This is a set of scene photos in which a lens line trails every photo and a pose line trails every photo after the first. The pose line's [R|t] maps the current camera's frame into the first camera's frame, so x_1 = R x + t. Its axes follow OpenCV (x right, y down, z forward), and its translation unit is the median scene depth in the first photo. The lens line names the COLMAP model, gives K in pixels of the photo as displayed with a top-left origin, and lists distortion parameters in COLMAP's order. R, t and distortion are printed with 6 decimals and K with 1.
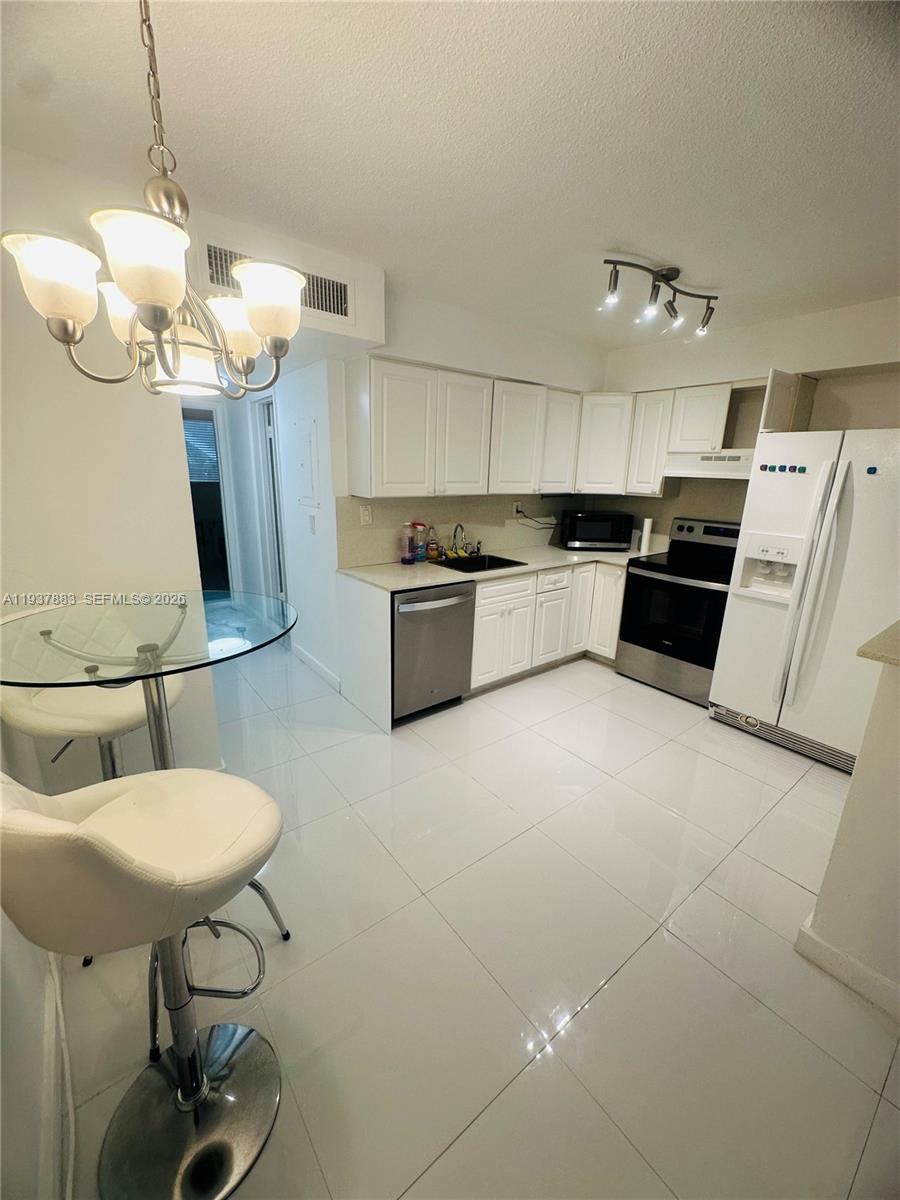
lens RADIAL K [[483.4, 0, 450.5], [0, 483.4, 599.0], [0, 0, 1]] dist [0.000147, 0.000040]
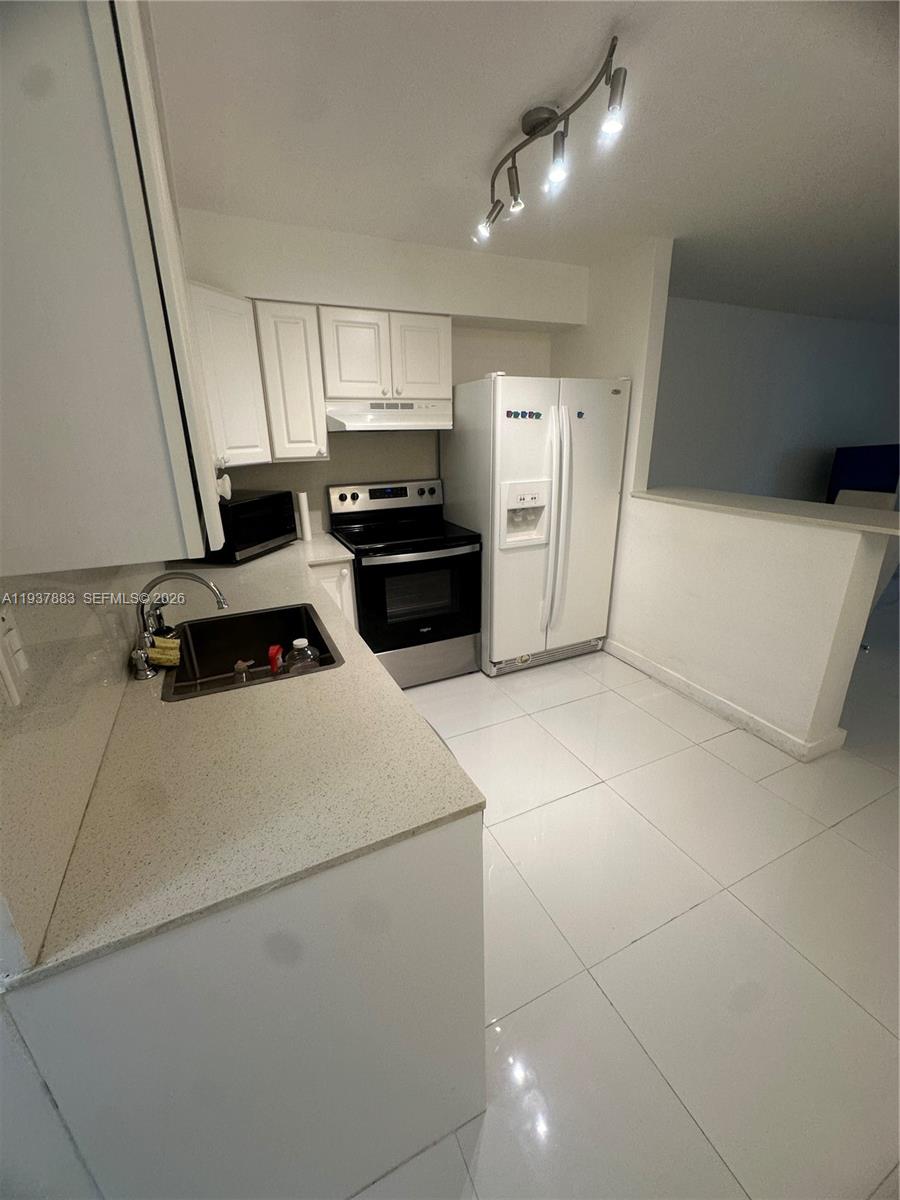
lens RADIAL K [[483.4, 0, 450.5], [0, 483.4, 599.0], [0, 0, 1]] dist [0.000147, 0.000040]
pose [[0.219594, -0.350284, 0.910538, -0.368493], [0.280179, 0.916646, 0.285063, -0.236058], [-0.934494, 0.192516, 0.299432, 0.872456]]
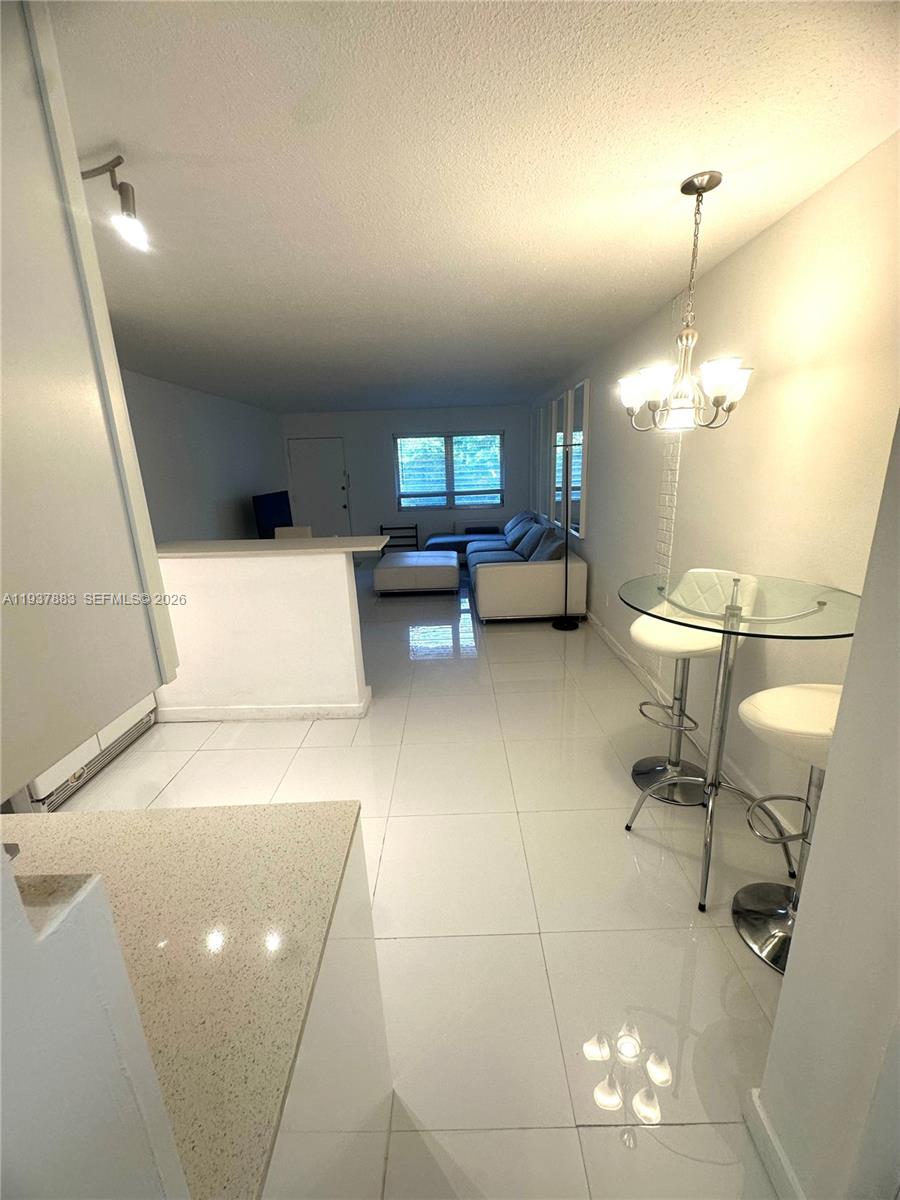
lens RADIAL K [[483.4, 0, 450.5], [0, 483.4, 599.0], [0, 0, 1]] dist [0.000147, 0.000040]
pose [[-0.787168, -0.166055, 0.593963, -0.379059], [0.175538, 0.862914, 0.473884, -0.327088], [-0.591230, 0.477289, -0.650109, 1.100037]]
